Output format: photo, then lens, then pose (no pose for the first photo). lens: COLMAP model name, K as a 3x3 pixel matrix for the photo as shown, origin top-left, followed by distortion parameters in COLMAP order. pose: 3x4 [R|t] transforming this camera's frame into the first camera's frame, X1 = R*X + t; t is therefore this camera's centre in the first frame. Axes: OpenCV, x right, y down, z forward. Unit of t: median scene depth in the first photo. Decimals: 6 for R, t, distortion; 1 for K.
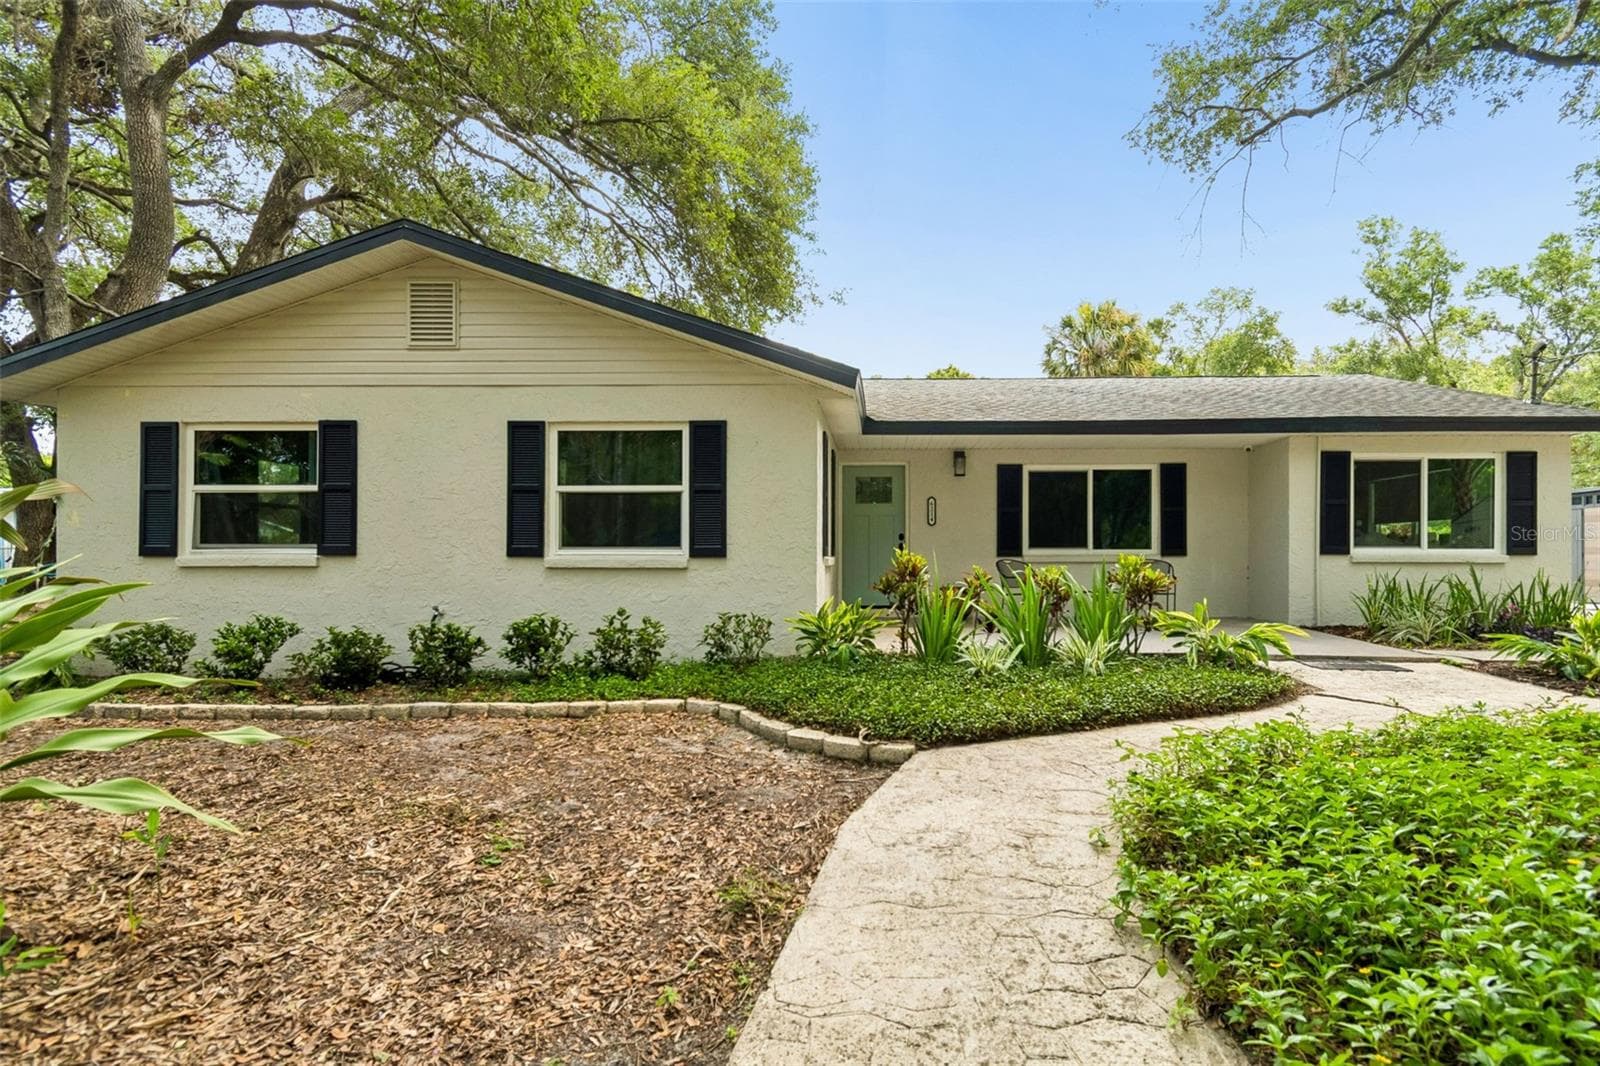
lens RADIAL K [[751.1, 0, 864.0], [0, 751.1, 534.5], [0, 0, 1]] dist [0.002832, -0.000035]
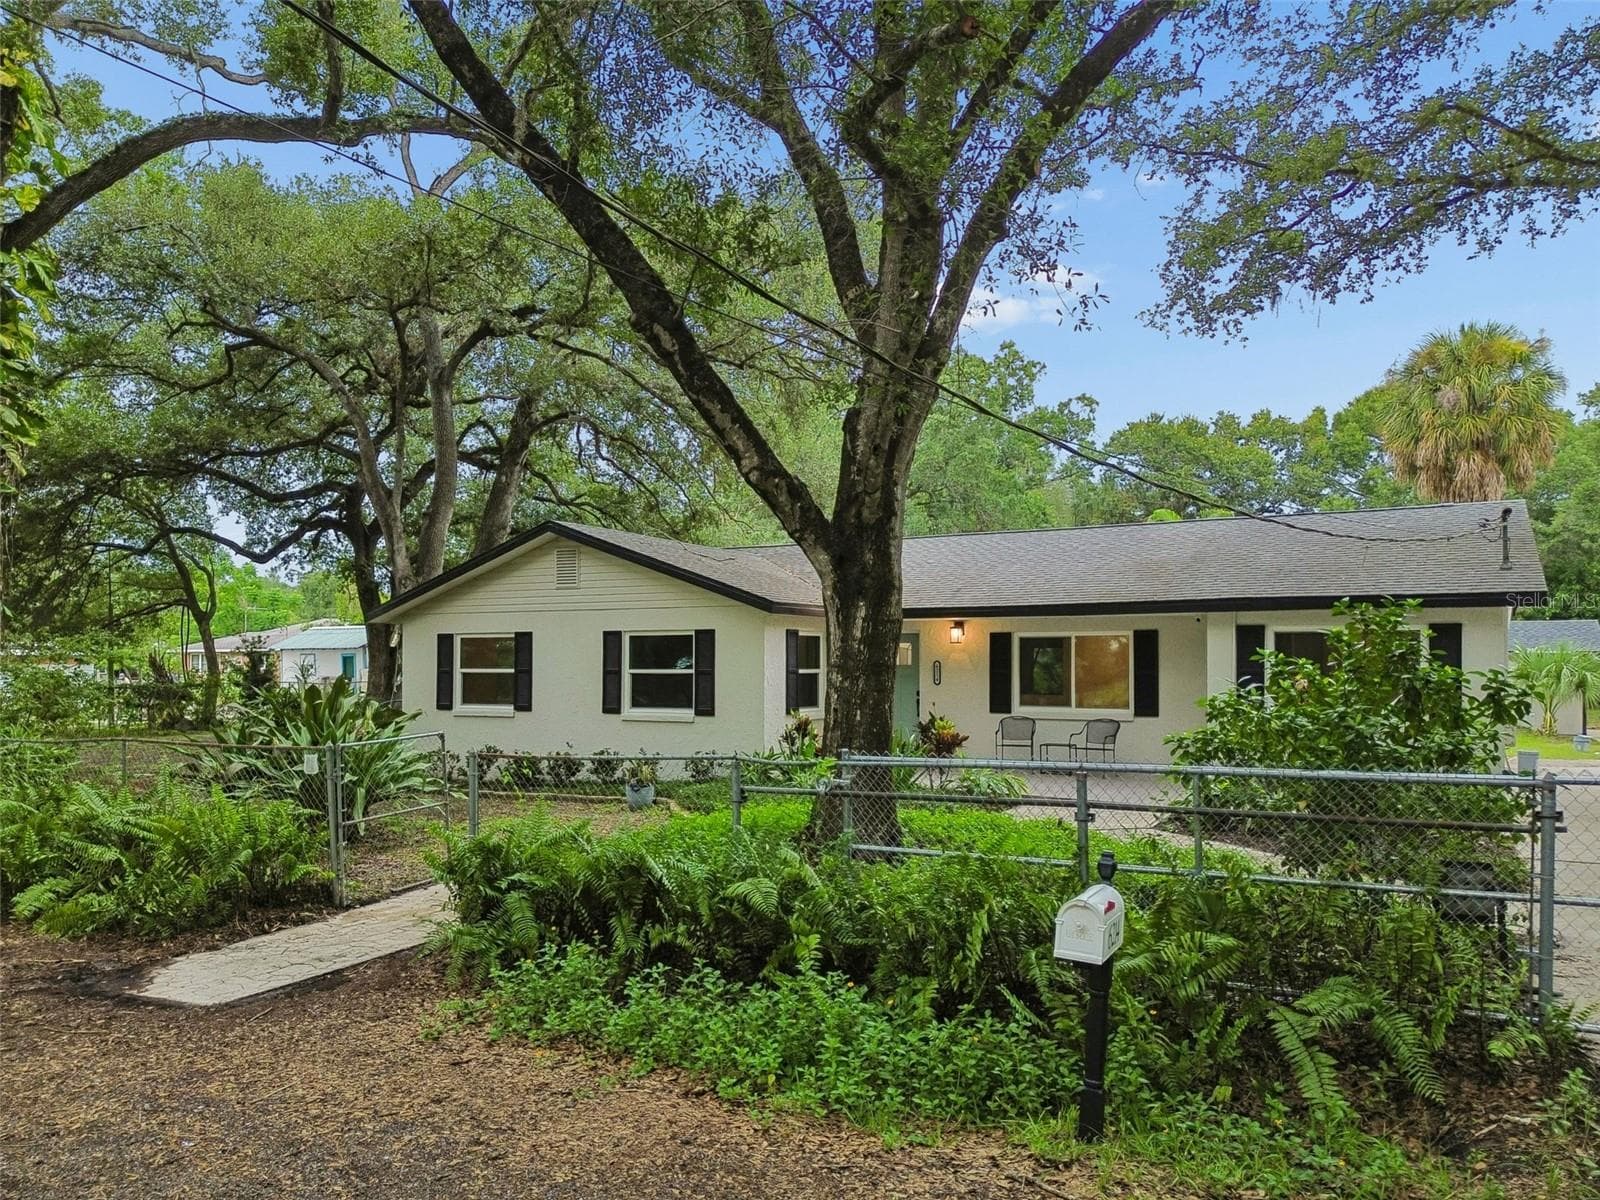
lens RADIAL K [[1146.7, 0, 794.3], [0, 1146.7, 610.8], [0, 0, 1]] dist [0.108045, -0.117736]
pose [[0.886722, -0.020859, -0.461832, 1.070583], [0.011436, 0.999666, -0.023194, -0.130571], [0.462162, 0.015286, 0.886664, -1.054683]]
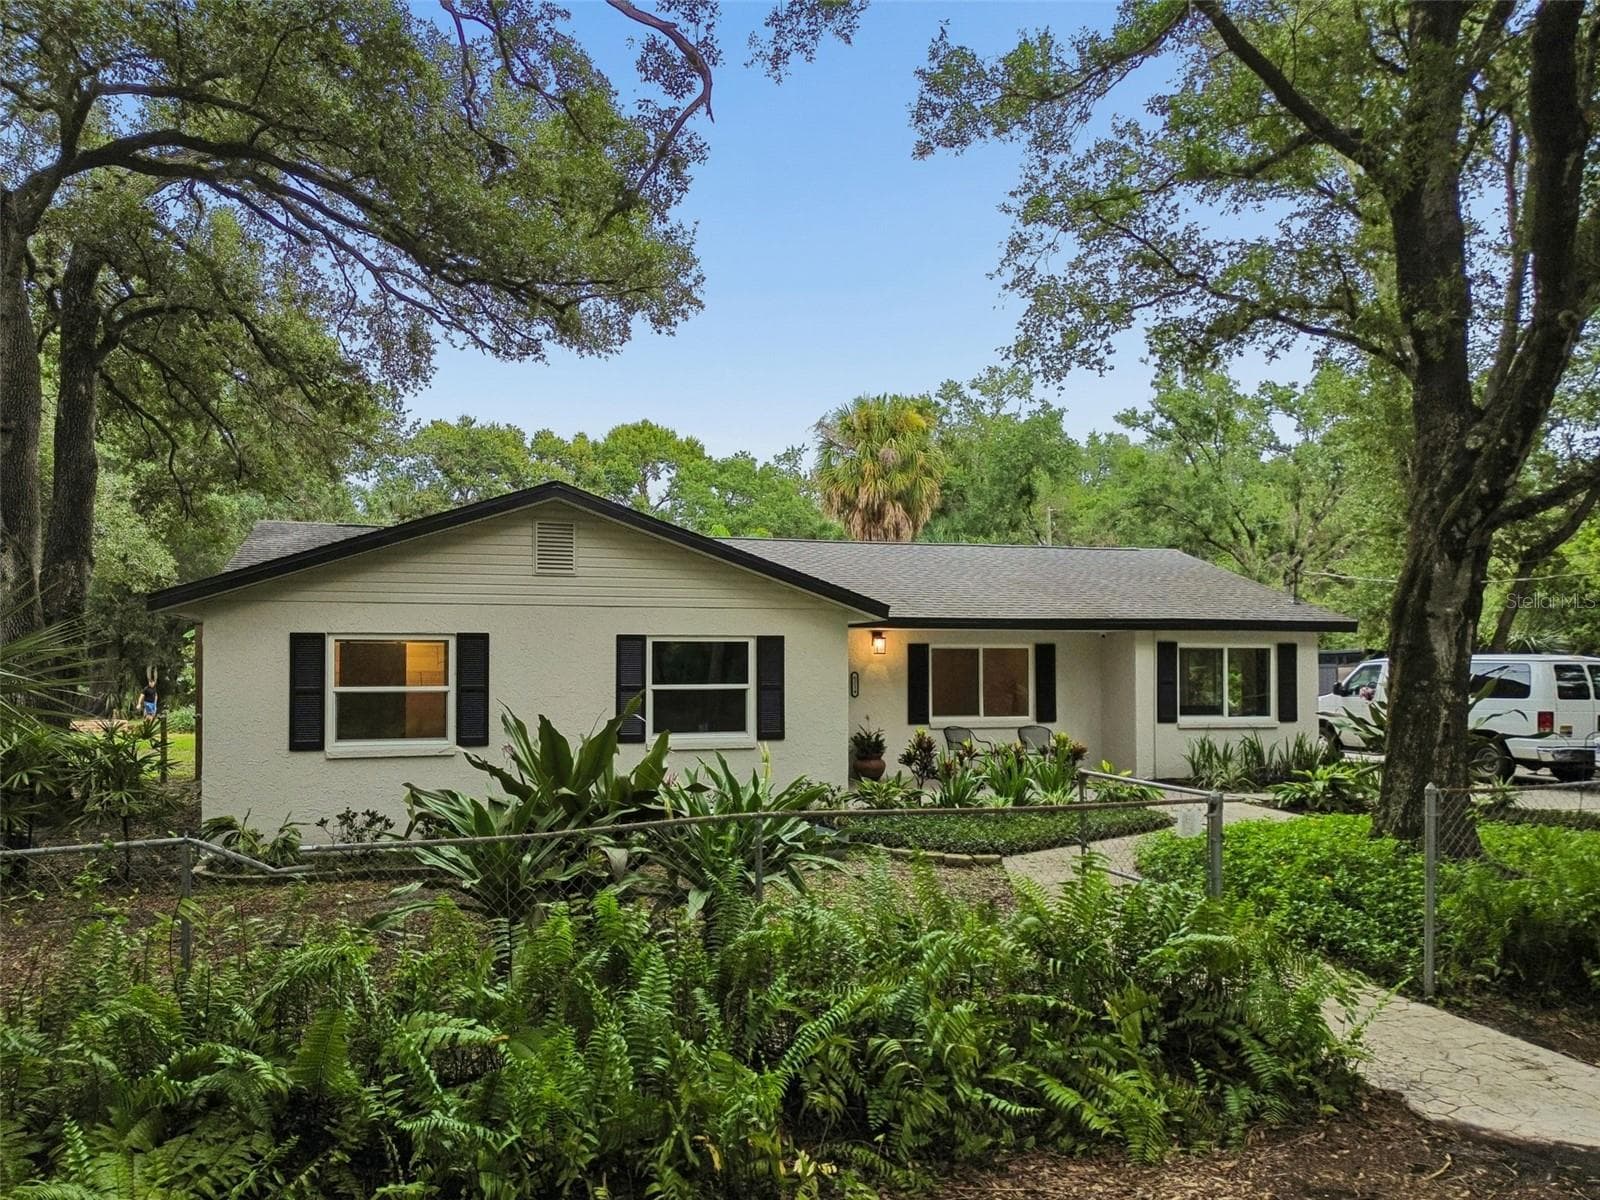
lens RADIAL K [[1146.7, 0, 794.3], [0, 1146.7, 610.8], [0, 0, 1]] dist [0.108045, -0.117736]
pose [[0.953648, 0.014415, 0.300580, -0.765313], [-0.006662, 0.999619, -0.026804, -0.139652], [-0.300852, 0.023559, 0.953380, -0.930224]]
